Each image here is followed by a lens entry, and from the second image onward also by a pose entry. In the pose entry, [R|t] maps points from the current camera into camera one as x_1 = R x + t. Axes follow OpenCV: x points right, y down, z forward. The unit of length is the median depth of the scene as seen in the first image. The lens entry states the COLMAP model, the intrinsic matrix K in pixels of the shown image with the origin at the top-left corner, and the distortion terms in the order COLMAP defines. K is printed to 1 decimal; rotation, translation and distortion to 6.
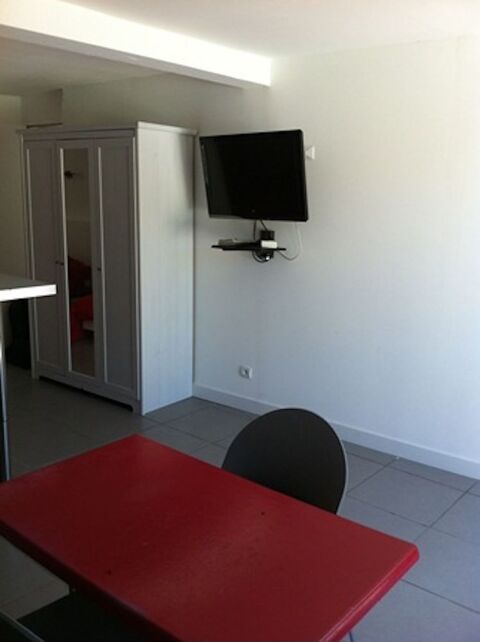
lens RADIAL K [[609.1, 0, 240.0], [0, 609.1, 321.0], [0, 0, 1]] dist [0.091309, -0.307829]
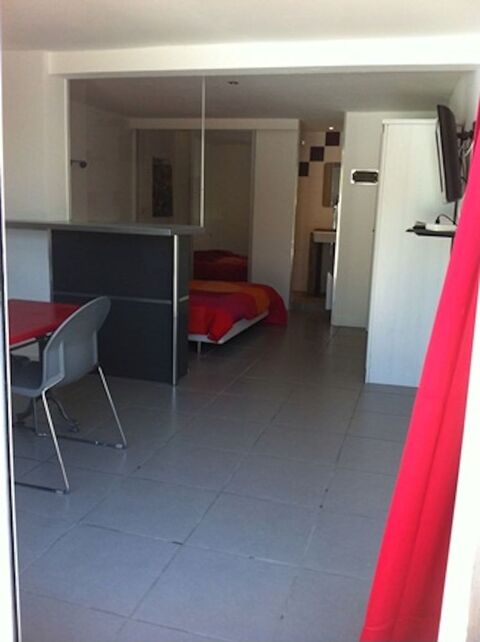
lens RADIAL K [[599.8, 0, 256.6], [0, 599.8, 321.3], [0, 0, 1]] dist [0.066661, -0.296276]
pose [[0.412203, 0.164585, -0.896103, 0.723492], [-0.212435, 0.973801, 0.081137, -0.001086], [0.885980, 0.156919, 0.436368, 0.329808]]
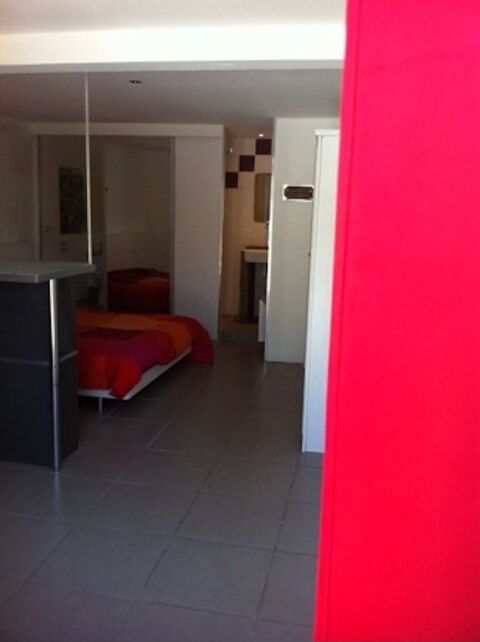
lens RADIAL K [[599.8, 0, 256.6], [0, 599.8, 321.3], [0, 0, 1]] dist [0.066661, -0.296276]
pose [[0.498625, 0.152574, -0.853284, 0.539269], [-0.199410, 0.978176, 0.058378, -0.073869], [0.843569, 0.141045, 0.518168, 0.455946]]
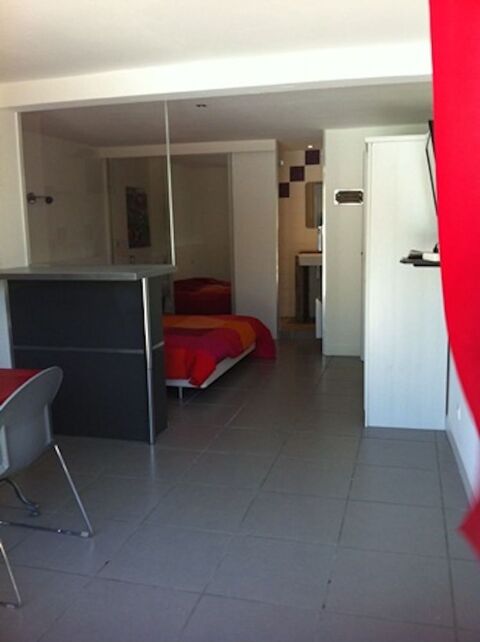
lens RADIAL K [[599.8, 0, 256.6], [0, 599.8, 321.3], [0, 0, 1]] dist [0.066661, -0.296276]
pose [[0.433287, 0.115407, -0.893836, 0.630873], [-0.156111, 0.986387, 0.051682, -0.039229], [0.887633, 0.117145, 0.445405, 0.381467]]
